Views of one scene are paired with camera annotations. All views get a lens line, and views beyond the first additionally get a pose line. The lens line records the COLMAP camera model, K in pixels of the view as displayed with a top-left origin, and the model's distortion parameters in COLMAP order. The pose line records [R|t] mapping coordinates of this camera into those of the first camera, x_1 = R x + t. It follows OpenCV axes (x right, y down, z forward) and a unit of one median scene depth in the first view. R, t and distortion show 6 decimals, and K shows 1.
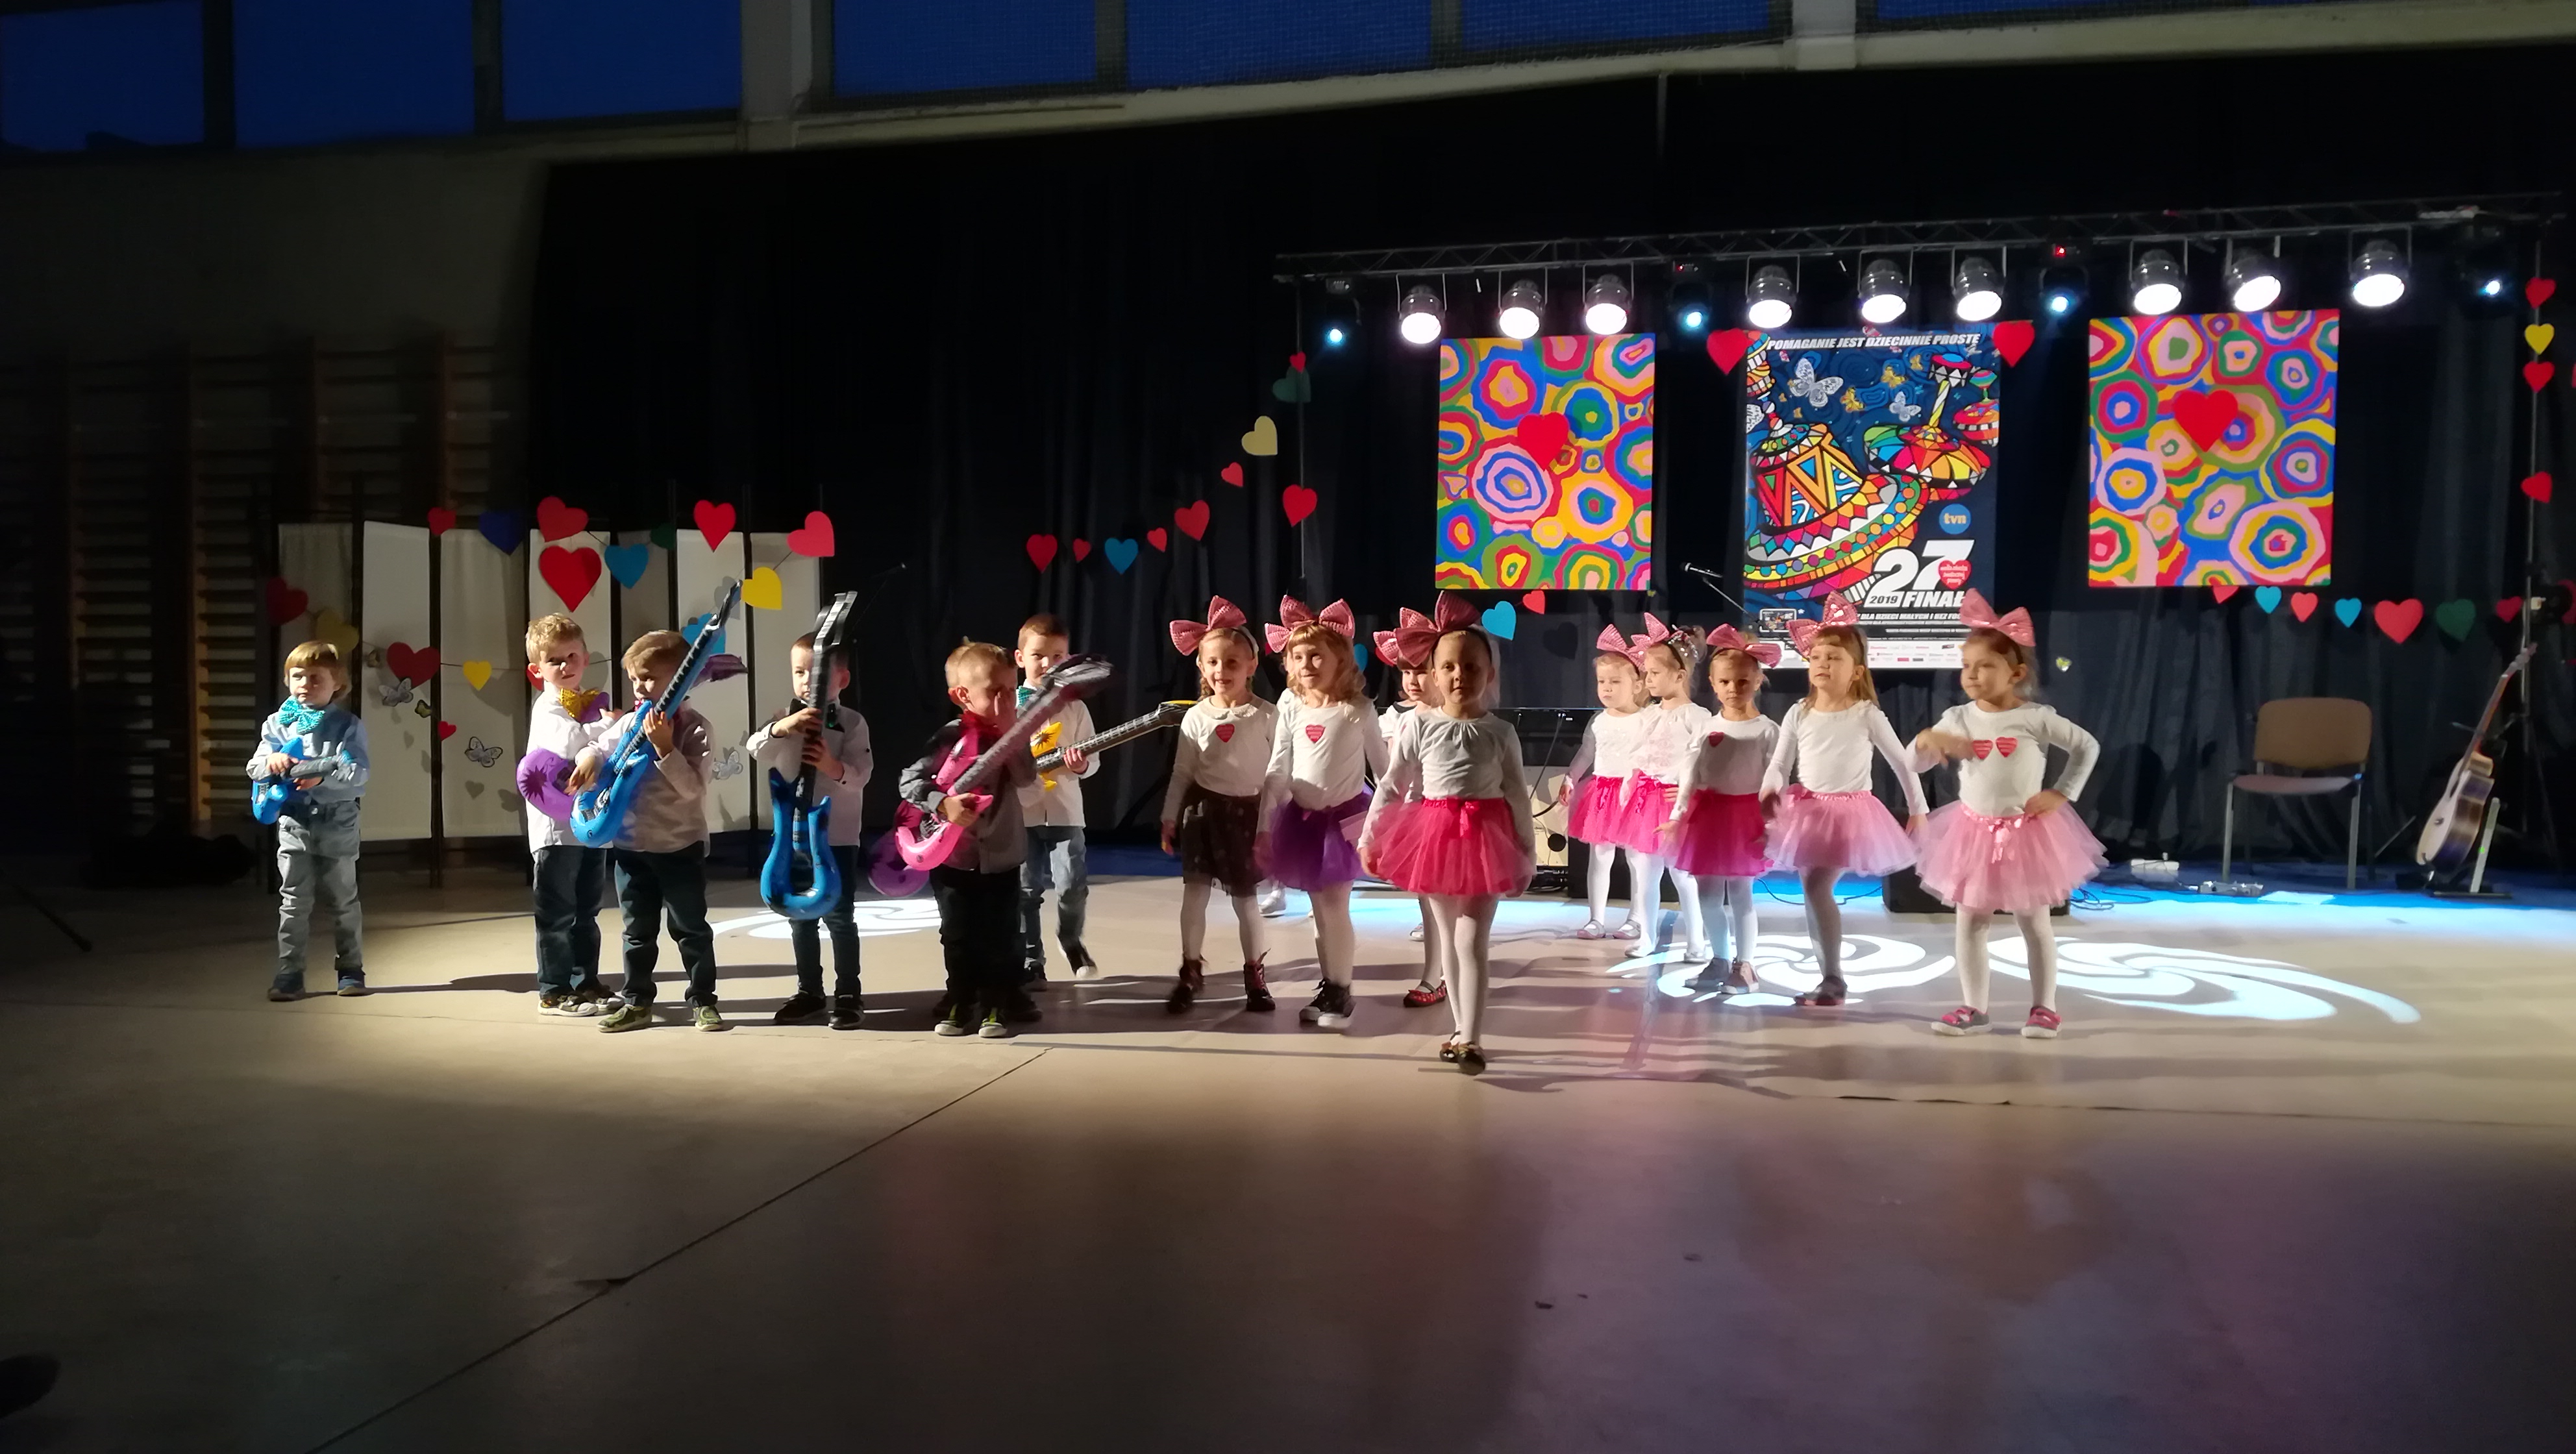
lens RADIAL K [[2007.0, 0, 1295.7], [0, 2007.0, 752.0], [0, 0, 1]] dist [0.065501, -0.098096]
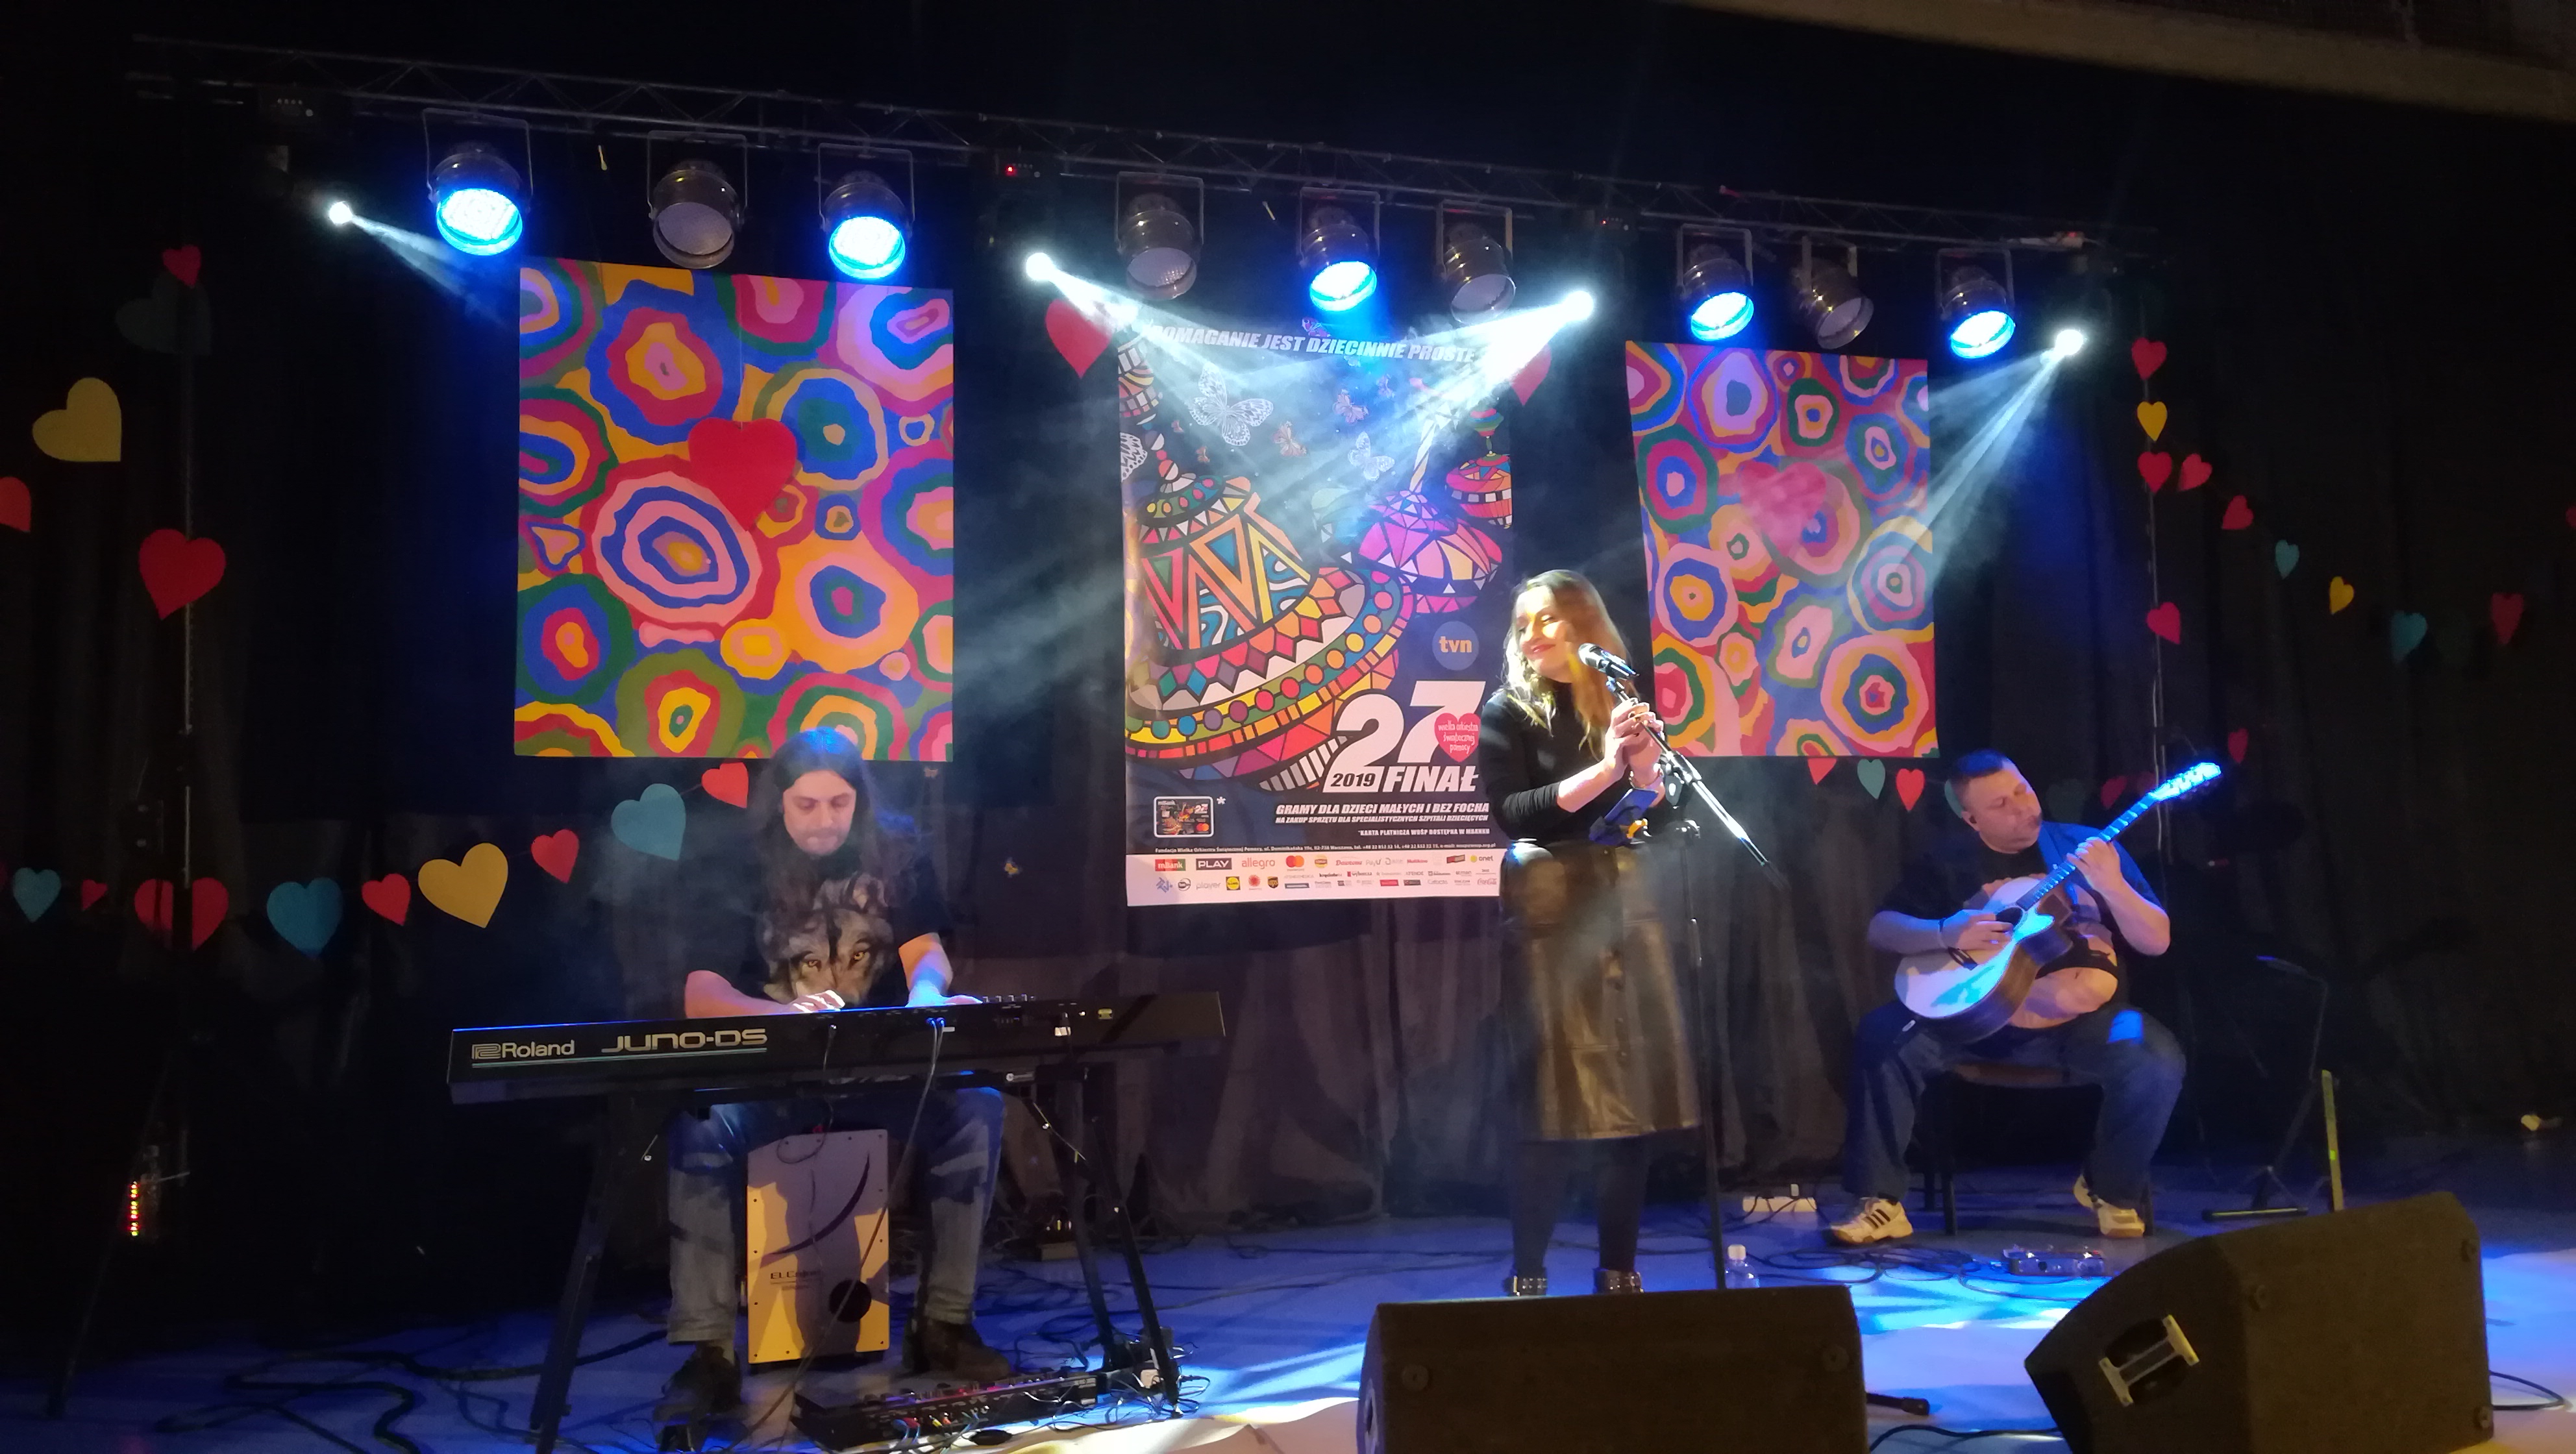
lens RADIAL K [[2007.0, 0, 1328.1], [0, 2007.0, 742.0], [0, 0, 1]] dist [0.065501, -0.098096]
pose [[0.852899, 0.014009, 0.521888, -0.016801], [0.053262, 0.992089, -0.113676, -0.020857], [-0.519352, 0.124751, 0.845406, 0.515647]]
